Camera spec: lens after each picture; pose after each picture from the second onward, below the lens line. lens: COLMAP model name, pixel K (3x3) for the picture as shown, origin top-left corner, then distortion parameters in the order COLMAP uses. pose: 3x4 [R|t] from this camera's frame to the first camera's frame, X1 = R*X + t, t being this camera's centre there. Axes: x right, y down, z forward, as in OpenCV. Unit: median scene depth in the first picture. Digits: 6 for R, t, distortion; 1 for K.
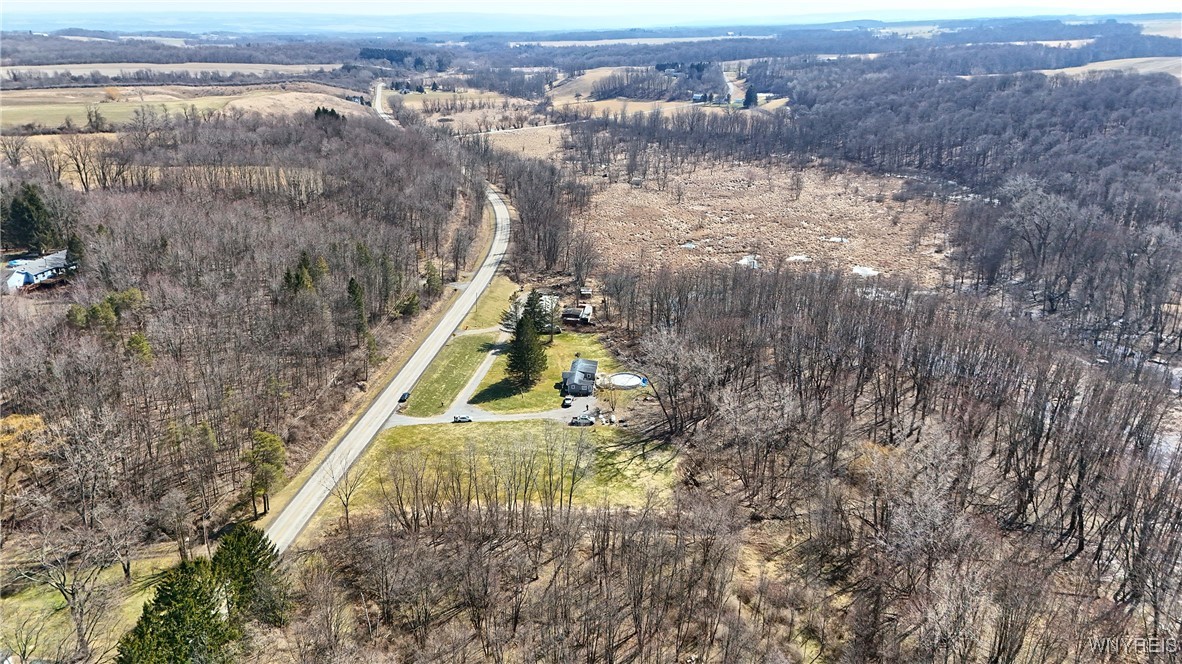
lens RADIAL K [[870.2, 0, 589.3], [0, 870.2, 326.6], [0, 0, 1]] dist [0.075769, -0.070273]
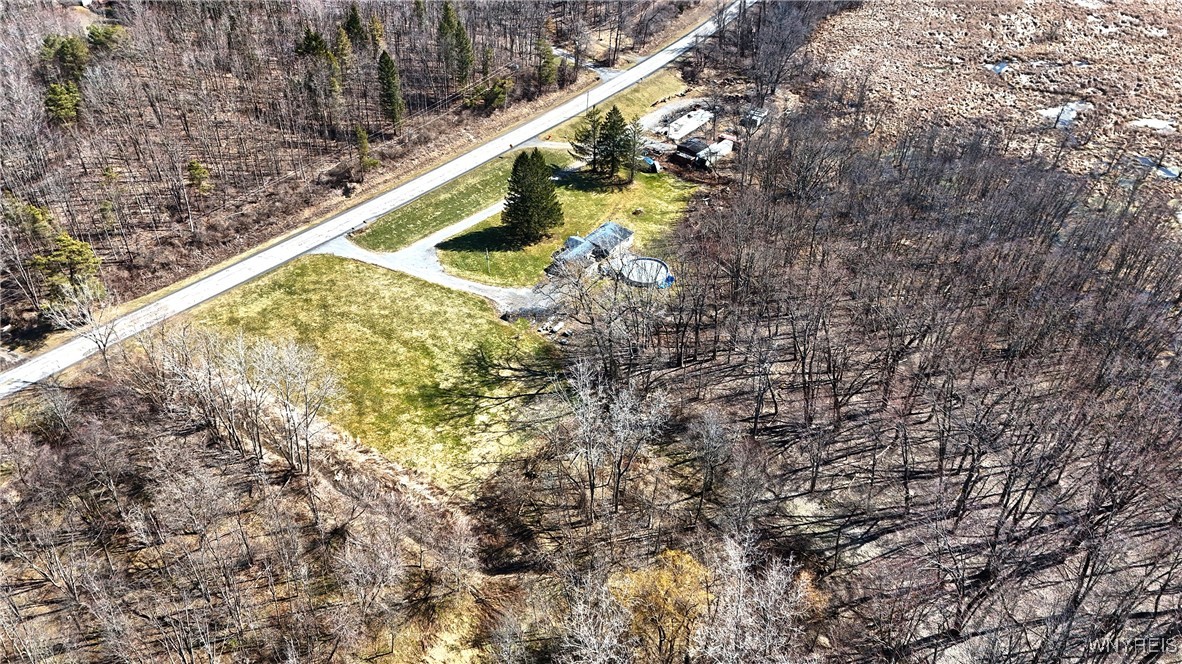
lens RADIAL K [[870.2, 0, 590.5], [0, 870.2, 334.5], [0, 0, 1]] dist [0.075769, -0.070273]
pose [[0.851477, 0.325879, -0.410840, 0.079011], [-0.184869, 0.919704, 0.346365, -0.033136], [0.490724, -0.218970, 0.843352, 0.089760]]
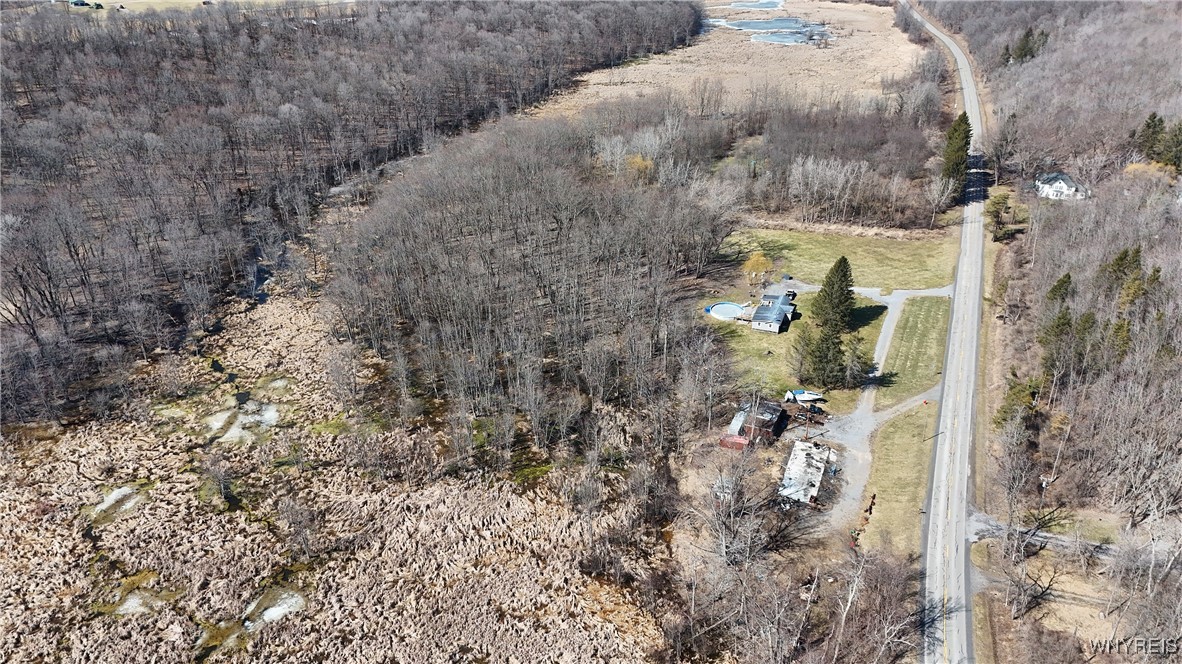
lens RADIAL K [[870.2, 0, 584.5], [0, 870.2, 330.7], [0, 0, 1]] dist [0.075769, -0.070273]
pose [[-0.959038, -0.124736, 0.254335, -0.014677], [0.099065, 0.693461, 0.713651, -0.162712], [-0.265390, 0.709615, -0.652698, 0.428346]]
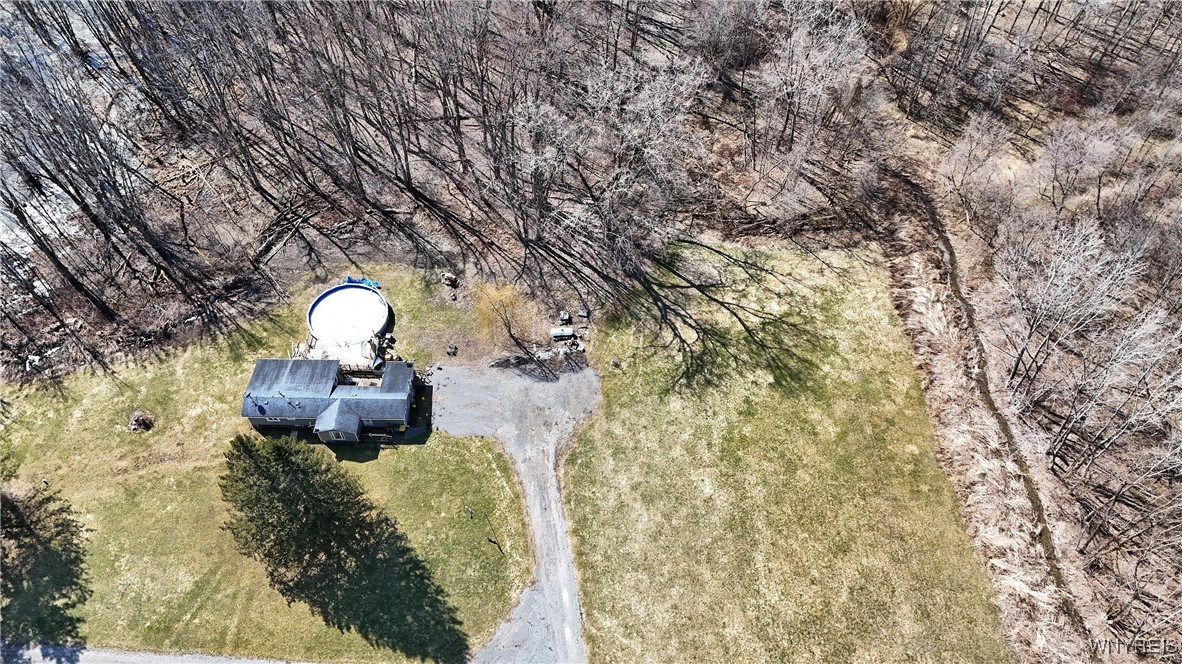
lens RADIAL K [[870.2, 0, 595.1], [0, 870.2, 319.2], [0, 0, 1]] dist [0.075769, -0.070273]
pose [[-0.060111, -0.796773, 0.601281, -0.057901], [0.320530, 0.555063, 0.767572, -0.058636], [-0.945329, 0.238868, 0.222024, 0.197450]]
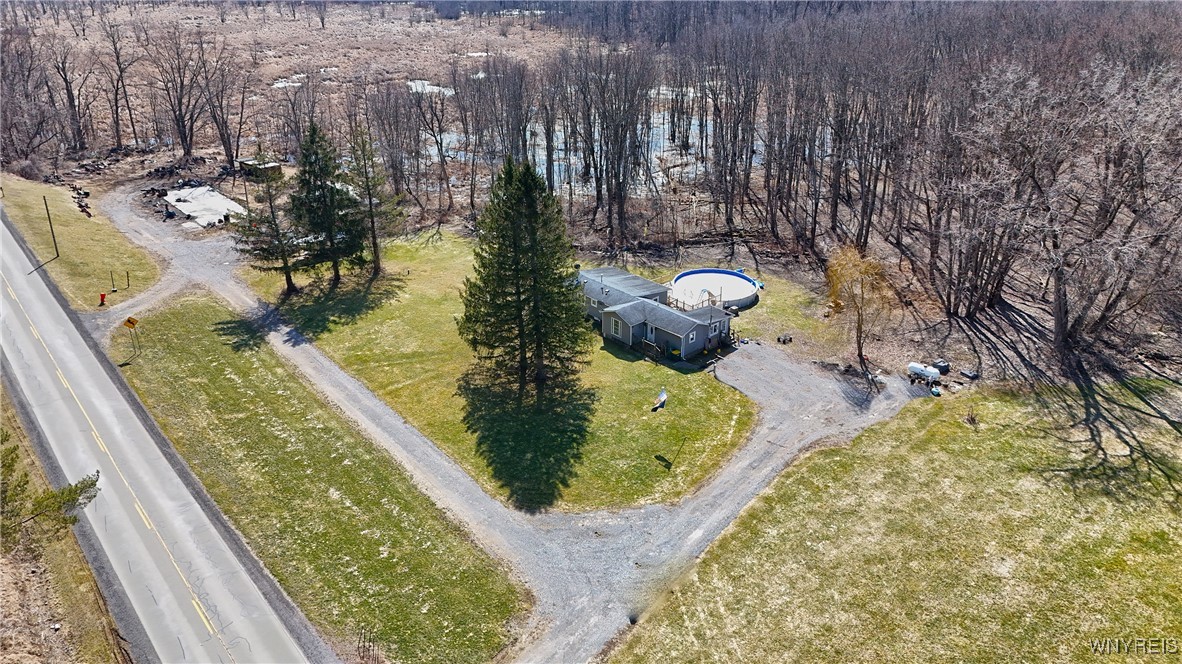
lens RADIAL K [[870.2, 0, 588.1], [0, 870.2, 338.5], [0, 0, 1]] dist [0.075769, -0.070273]
pose [[0.693625, -0.303677, 0.653196, -0.066443], [0.232409, 0.952644, 0.196099, -0.002037], [-0.681814, 0.015790, 0.731355, 0.188145]]
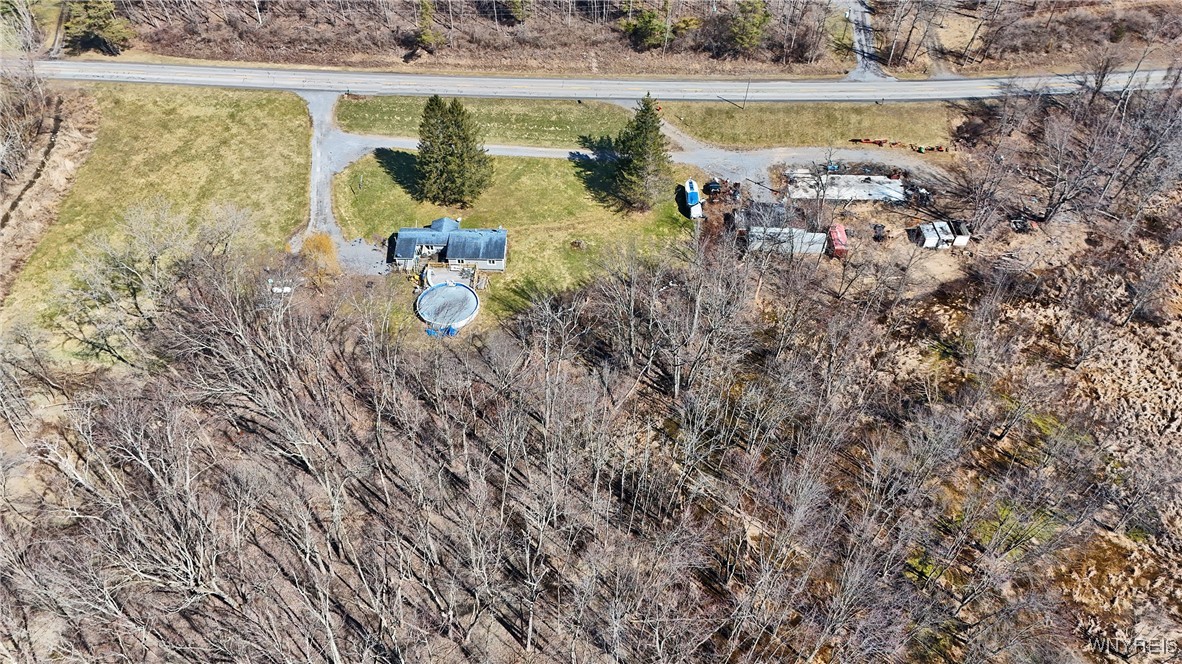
lens RADIAL K [[870.2, 0, 593.2], [0, 870.2, 325.0], [0, 0, 1]] dist [0.075769, -0.070273]
pose [[0.064419, 0.730335, -0.680045, 0.108937], [-0.334708, 0.657799, 0.674738, -0.084521], [0.940118, 0.184151, 0.286823, 0.233139]]
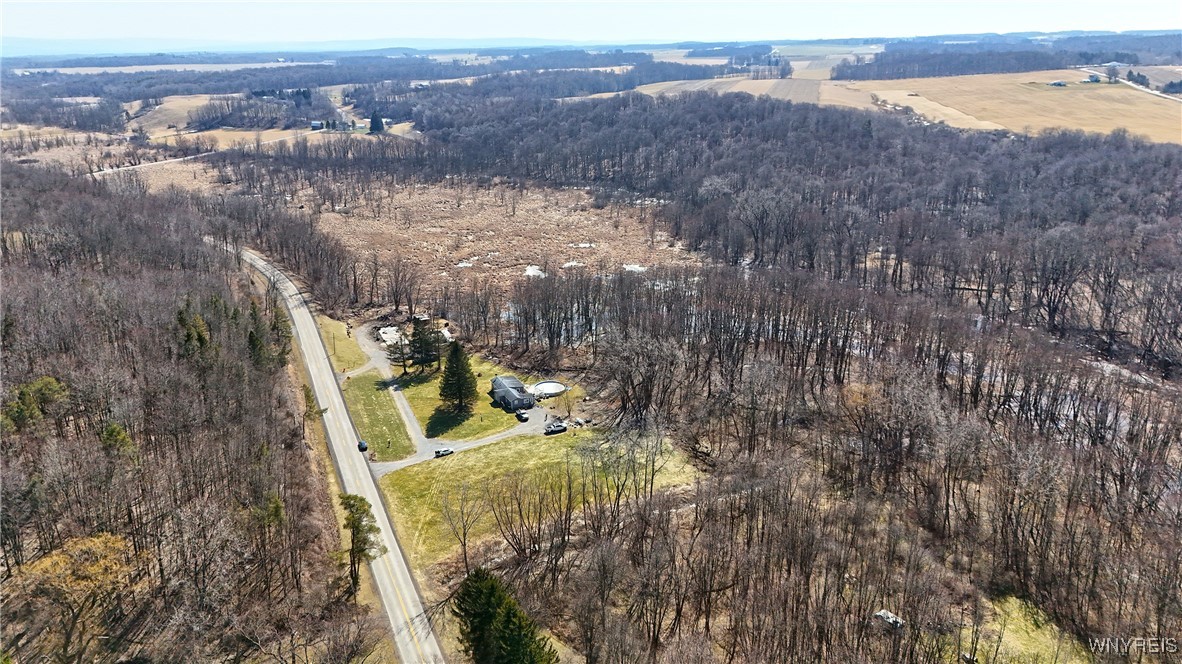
lens RADIAL K [[870.2, 0, 587.6], [0, 870.2, 339.7], [0, 0, 1]] dist [0.075769, -0.070273]
pose [[0.873664, -0.153856, 0.461562, -0.098135], [0.160418, 0.986726, 0.025267, -0.003659], [-0.459323, 0.051968, 0.886748, 0.013184]]
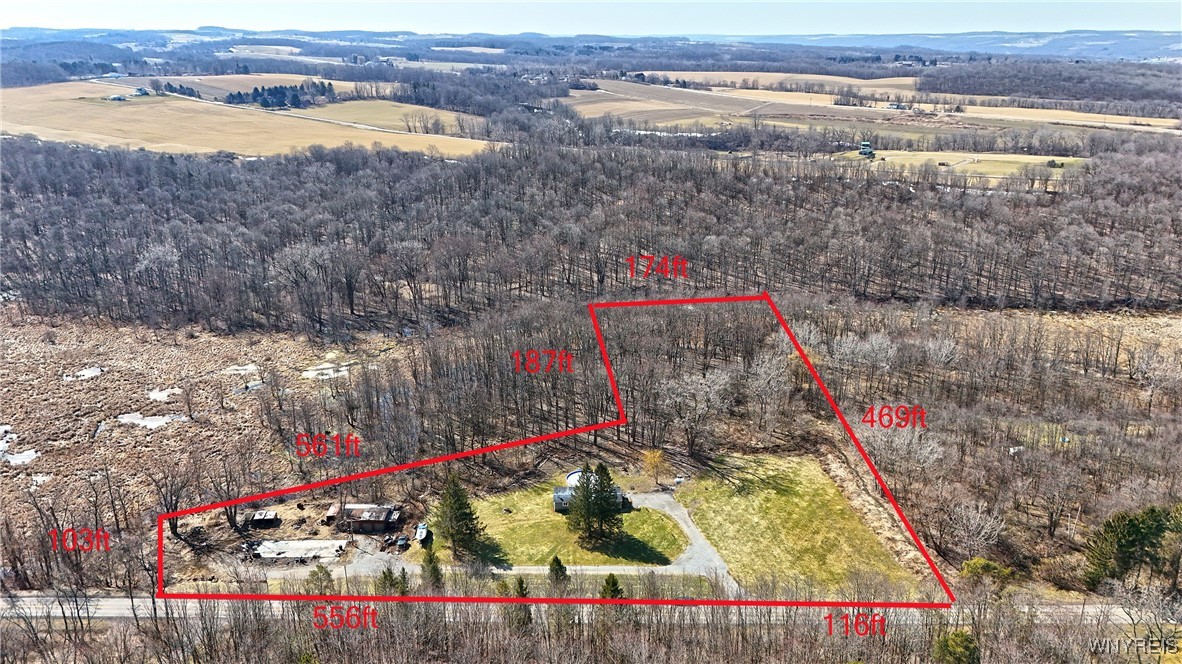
lens RADIAL K [[870.2, 0, 591.1], [0, 870.2, 333.0], [0, 0, 1]] dist [0.075769, -0.070273]
pose [[-0.119266, -0.310411, 0.943091, -0.207606], [0.325319, 0.885217, 0.332503, -0.101674], [-0.938053, 0.346461, -0.004594, 0.235584]]
